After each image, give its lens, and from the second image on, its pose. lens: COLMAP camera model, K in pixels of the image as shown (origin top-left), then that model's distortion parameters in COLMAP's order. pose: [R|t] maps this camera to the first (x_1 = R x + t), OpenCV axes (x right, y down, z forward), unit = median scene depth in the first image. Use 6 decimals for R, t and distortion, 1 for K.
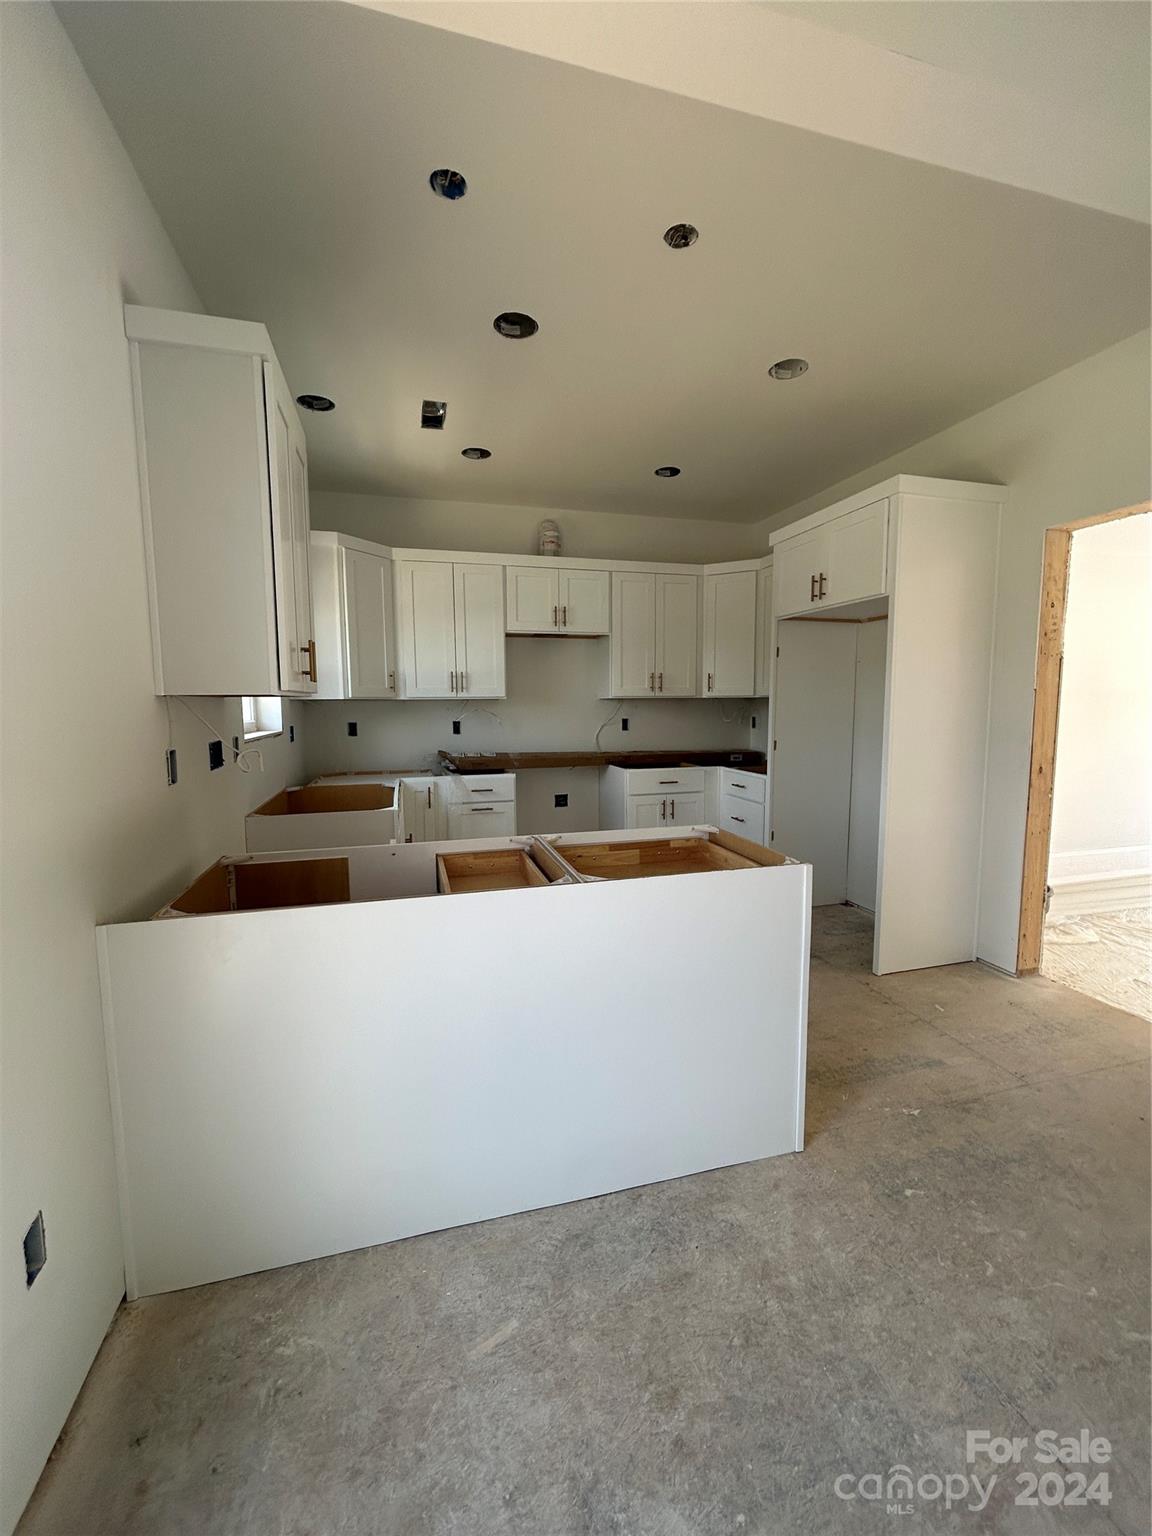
lens RADIAL K [[632.6, 0, 576.3], [0, 632.6, 766.2], [0, 0, 1]] dist [-0.001161, -0.000258]
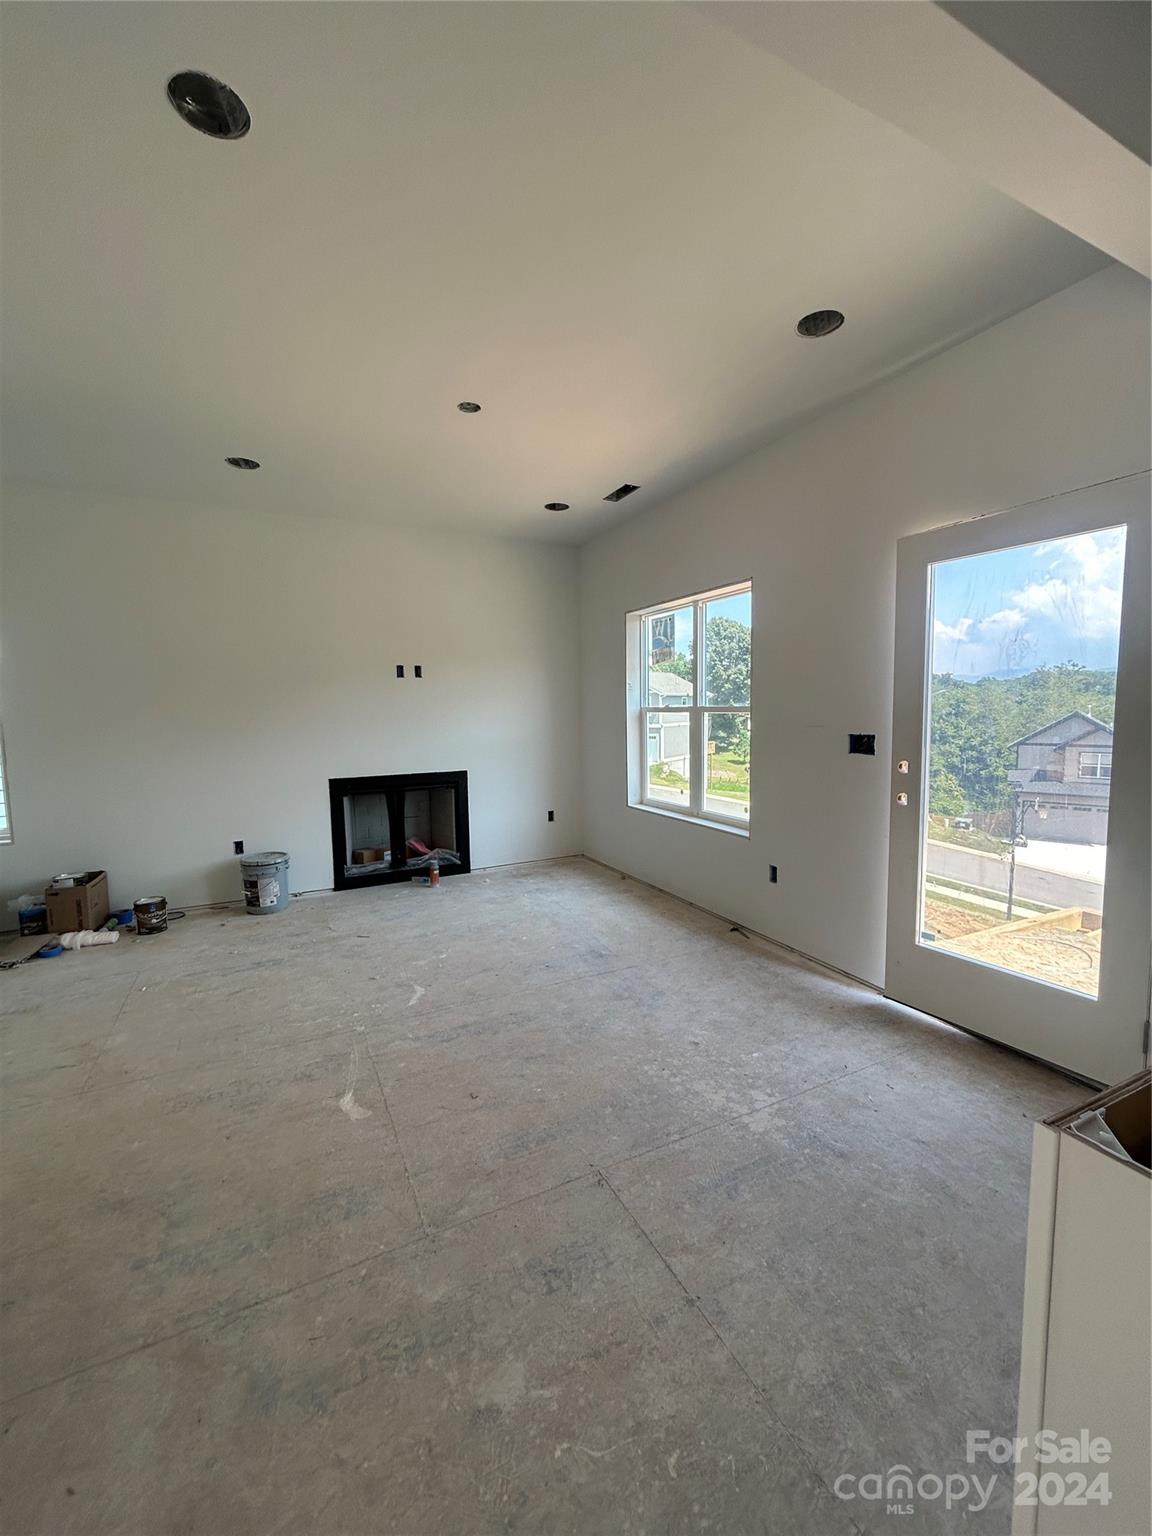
lens RADIAL K [[632.6, 0, 585.3], [0, 632.6, 765.1], [0, 0, 1]] dist [-0.001161, -0.000258]
pose [[-0.979674, 0.037517, -0.197059, 0.995641], [-0.002177, 0.980309, 0.197459, -0.203497], [0.200587, 0.193874, -0.960301, 1.757292]]
